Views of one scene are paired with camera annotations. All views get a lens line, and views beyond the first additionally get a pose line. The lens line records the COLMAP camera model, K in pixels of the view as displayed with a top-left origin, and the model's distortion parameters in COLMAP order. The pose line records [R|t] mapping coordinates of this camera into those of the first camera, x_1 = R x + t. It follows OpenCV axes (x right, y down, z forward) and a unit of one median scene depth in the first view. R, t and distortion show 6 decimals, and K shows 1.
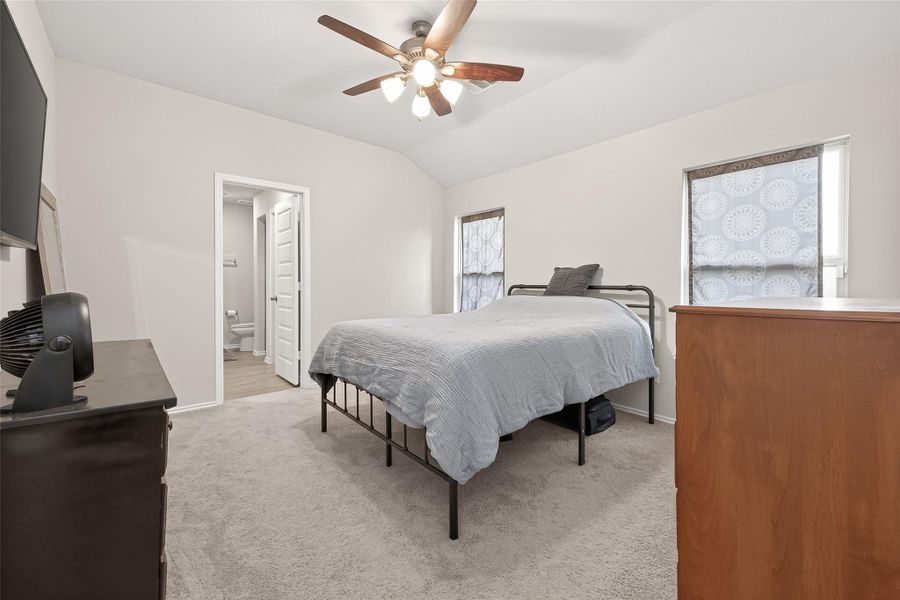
lens RADIAL K [[358.1, 0, 453.5], [0, 358.1, 292.2], [0, 0, 1]] dist [0.001695, 0.000097]
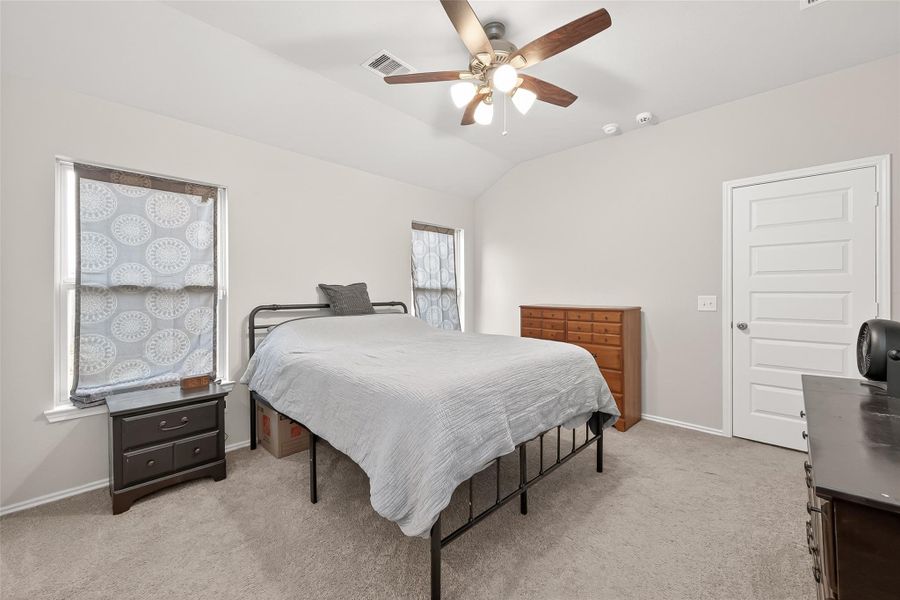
lens RADIAL K [[358.1, 0, 453.5], [0, 358.1, 292.2], [0, 0, 1]] dist [0.001695, 0.000097]
pose [[-0.072066, 0.001271, 0.997399, -0.658199], [0.031508, 0.999503, 0.001003, -0.041125], [-0.996902, 0.031499, -0.072070, 0.773749]]
